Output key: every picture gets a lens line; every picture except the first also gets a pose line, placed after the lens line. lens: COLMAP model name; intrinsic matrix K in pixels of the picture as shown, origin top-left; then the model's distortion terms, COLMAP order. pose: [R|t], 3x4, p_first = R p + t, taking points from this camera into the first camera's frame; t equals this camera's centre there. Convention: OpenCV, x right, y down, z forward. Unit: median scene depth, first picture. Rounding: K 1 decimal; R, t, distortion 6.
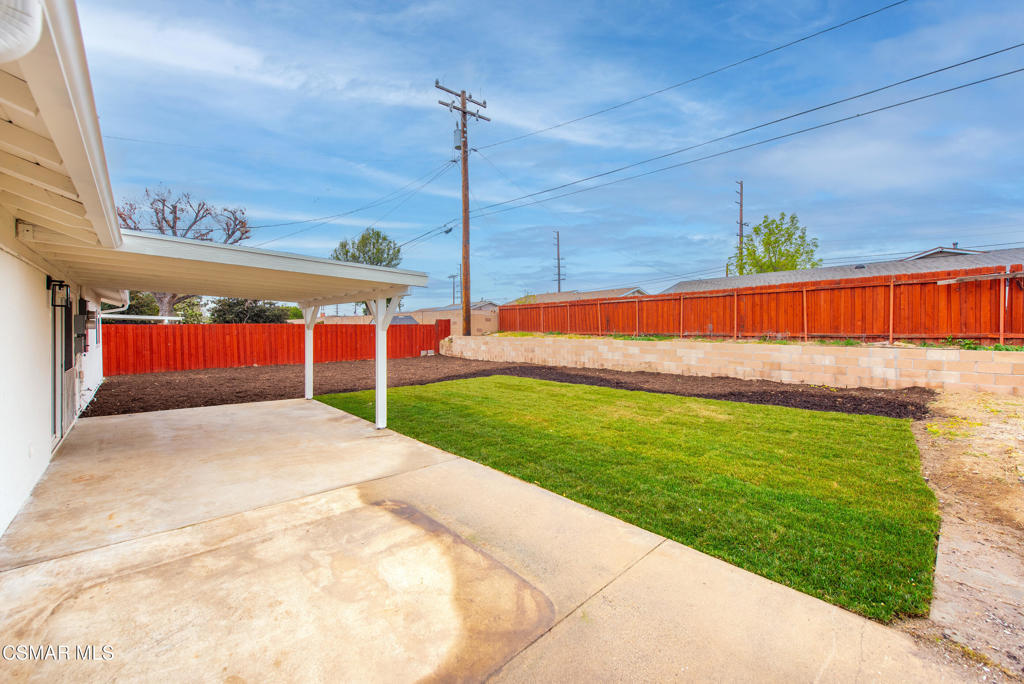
lens RADIAL K [[398.3, 0, 512.0], [0, 398.3, 342.0], [0, 0, 1]] dist [0.004433, 0.000068]
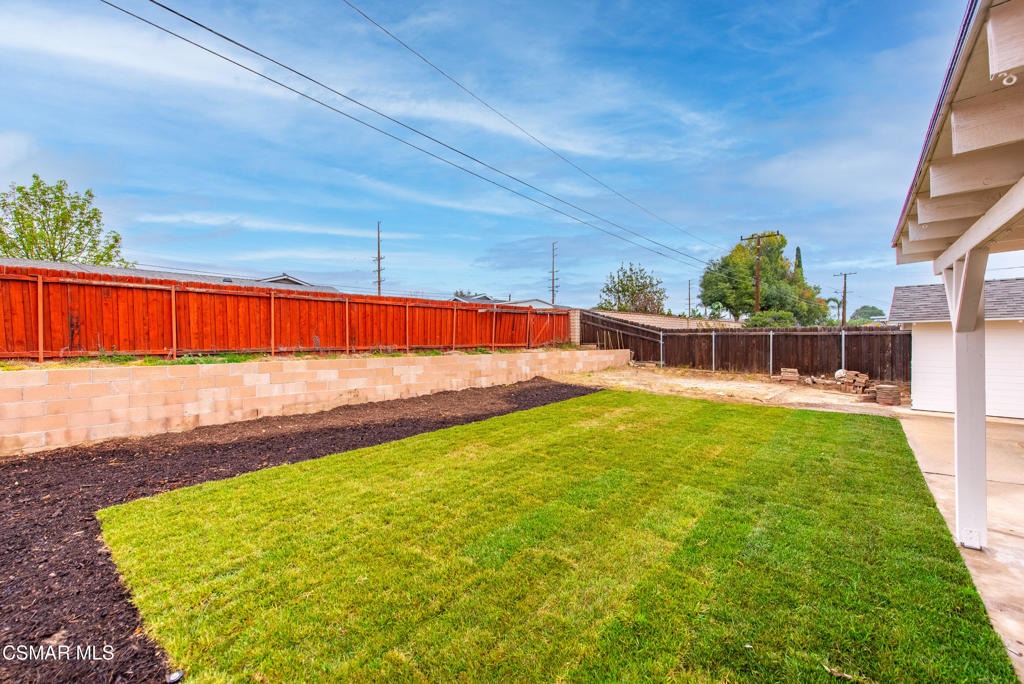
lens RADIAL K [[411.5, 0, 540.6], [0, 411.5, 342.3], [0, 0, 1]] dist [0.000459, -0.000020]
pose [[-0.160921, -0.000021, 0.986967, -0.347015], [0.041085, 0.999133, 0.006720, -0.019525], [-0.986112, 0.041631, -0.160781, 0.687204]]
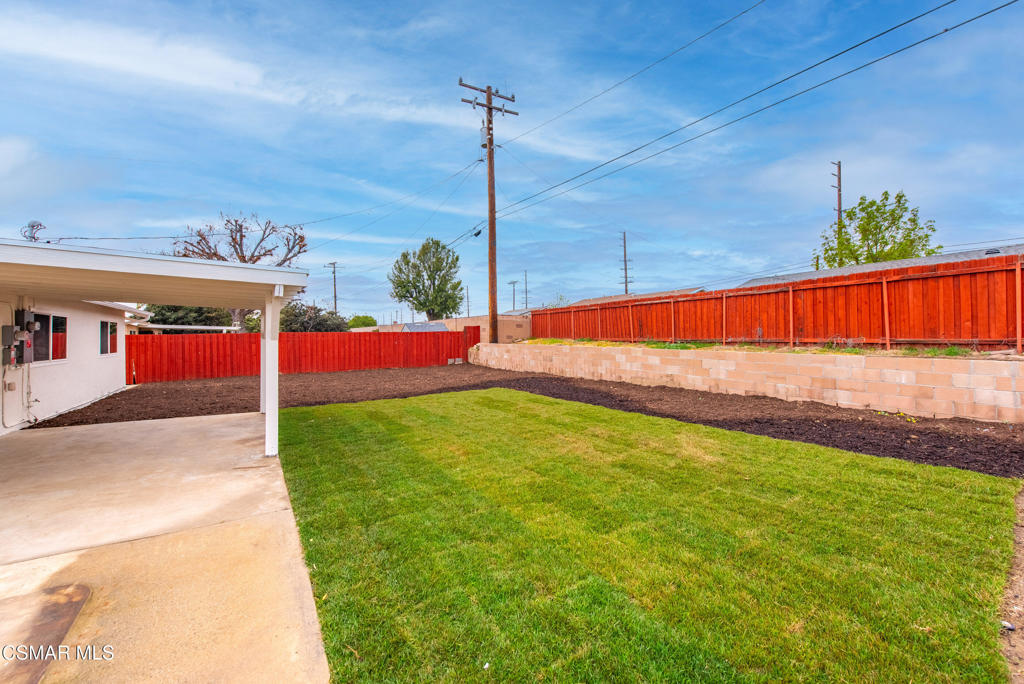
lens RADIAL K [[401.9, 0, 512.0], [0, 401.9, 342.0], [0, 0, 1]] dist [0.002150, 0.000062]
pose [[0.984126, -0.005622, -0.177381, 0.145908], [0.002841, 0.999869, -0.015927, -0.004462], [0.177448, 0.015170, 0.984013, 0.108397]]
